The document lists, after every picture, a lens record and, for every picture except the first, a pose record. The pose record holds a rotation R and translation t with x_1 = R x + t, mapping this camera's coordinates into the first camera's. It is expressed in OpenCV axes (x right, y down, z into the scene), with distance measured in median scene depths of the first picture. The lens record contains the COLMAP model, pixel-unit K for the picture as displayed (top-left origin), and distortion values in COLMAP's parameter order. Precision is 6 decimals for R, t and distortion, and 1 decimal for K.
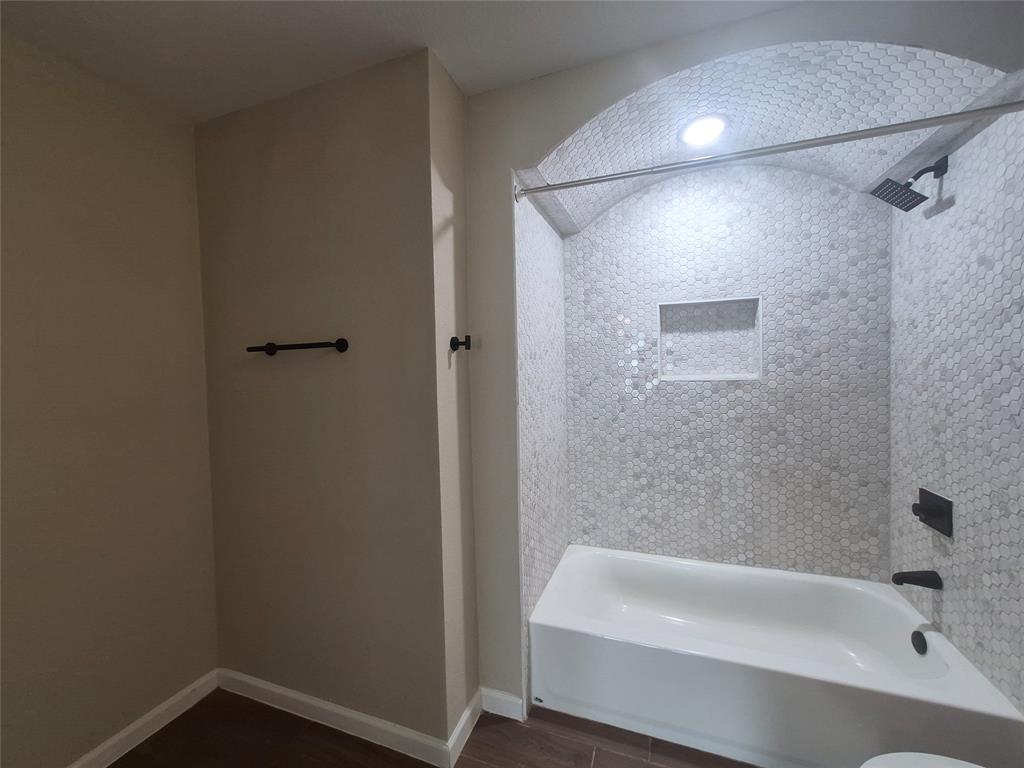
lens RADIAL K [[402.9, 0, 517.3], [0, 402.9, 379.3], [0, 0, 1]] dist [0.004218, 0.000175]
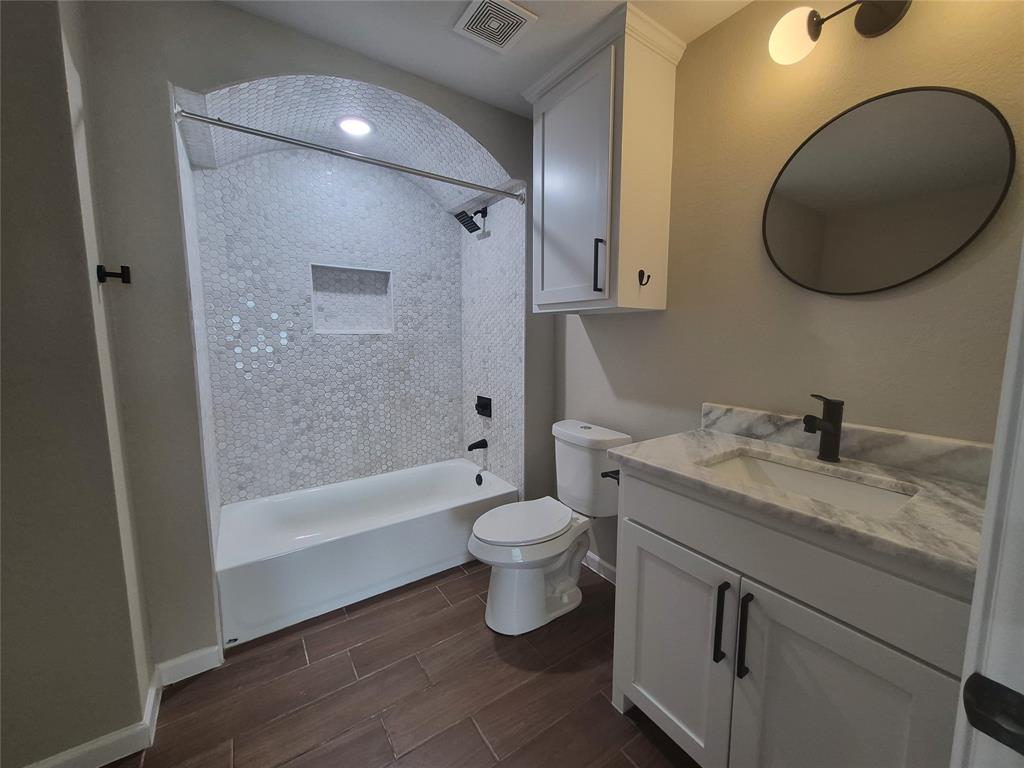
lens RADIAL K [[402.9, 0, 517.3], [0, 402.9, 379.3], [0, 0, 1]] dist [0.004218, 0.000175]
pose [[0.581835, -0.068225, 0.810441, -0.253317], [0.005705, 0.996793, 0.079816, 0.046612], [-0.813287, -0.041817, 0.580358, -0.122838]]
